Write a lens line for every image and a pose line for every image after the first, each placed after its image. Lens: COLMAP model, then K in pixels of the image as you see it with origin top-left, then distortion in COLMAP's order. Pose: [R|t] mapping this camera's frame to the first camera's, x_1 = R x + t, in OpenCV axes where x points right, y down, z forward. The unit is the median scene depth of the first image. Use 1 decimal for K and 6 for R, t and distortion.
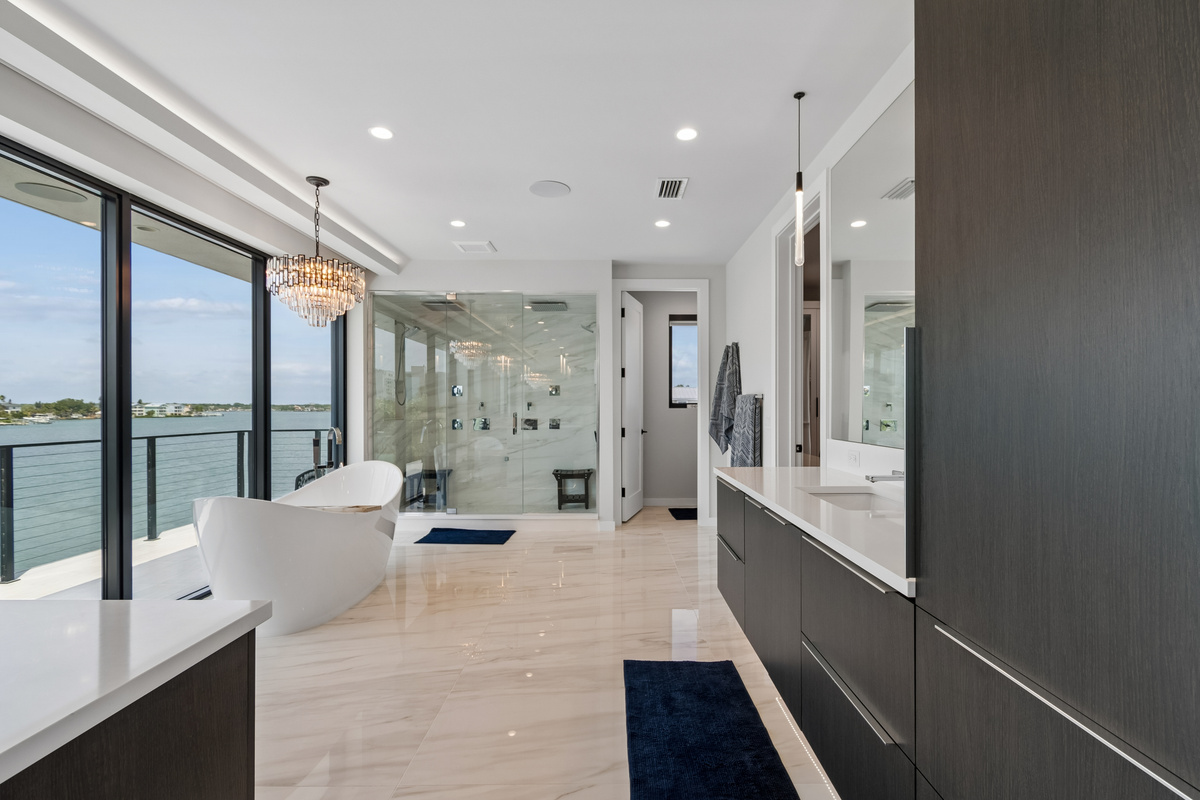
lens RADIAL K [[537.8, 0, 604.0], [0, 537.8, 407.0], [0, 0, 1]] dist [0.003906, -0.000199]
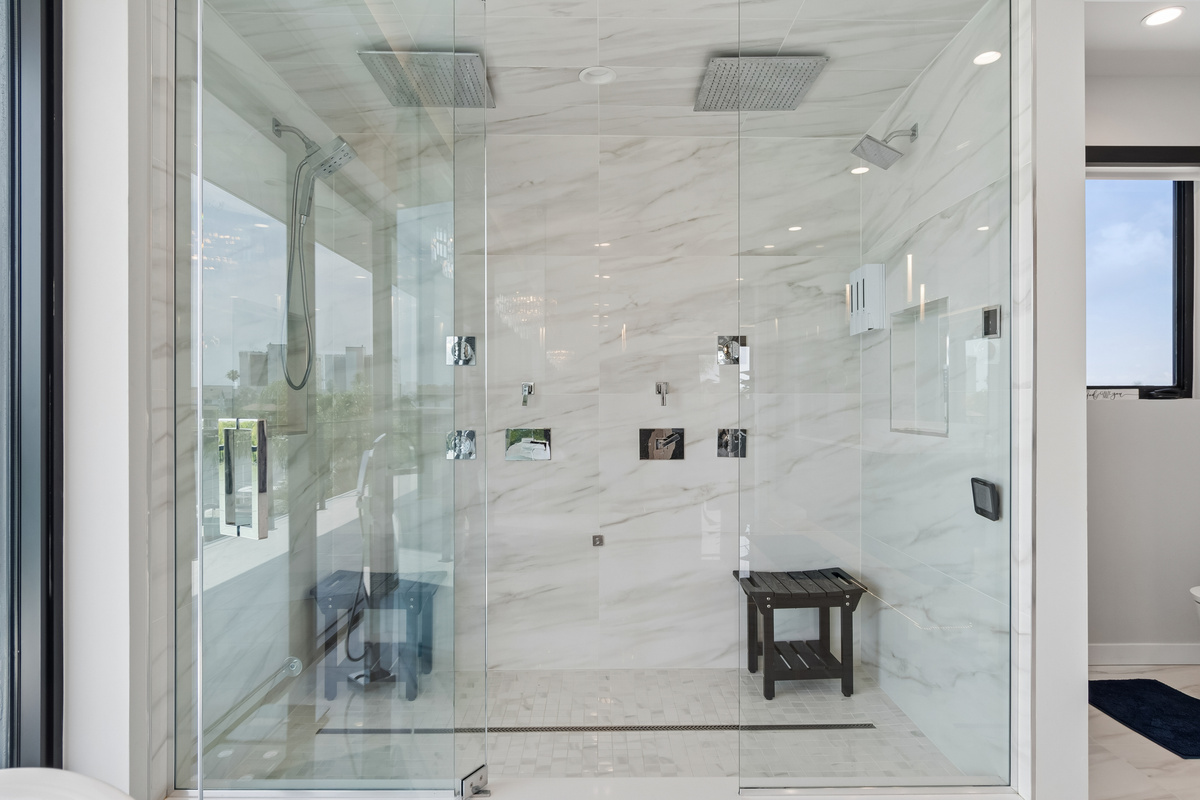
lens RADIAL K [[658.2, 0, 599.8], [0, 658.2, 398.2], [0, 0, 1]] dist [-0.000485, -0.000212]
pose [[0.999770, 0.001172, 0.021424, -0.191608], [-0.001222, 0.999997, 0.002330, 0.001026], [-0.021421, -0.002355, 0.999768, 0.568011]]
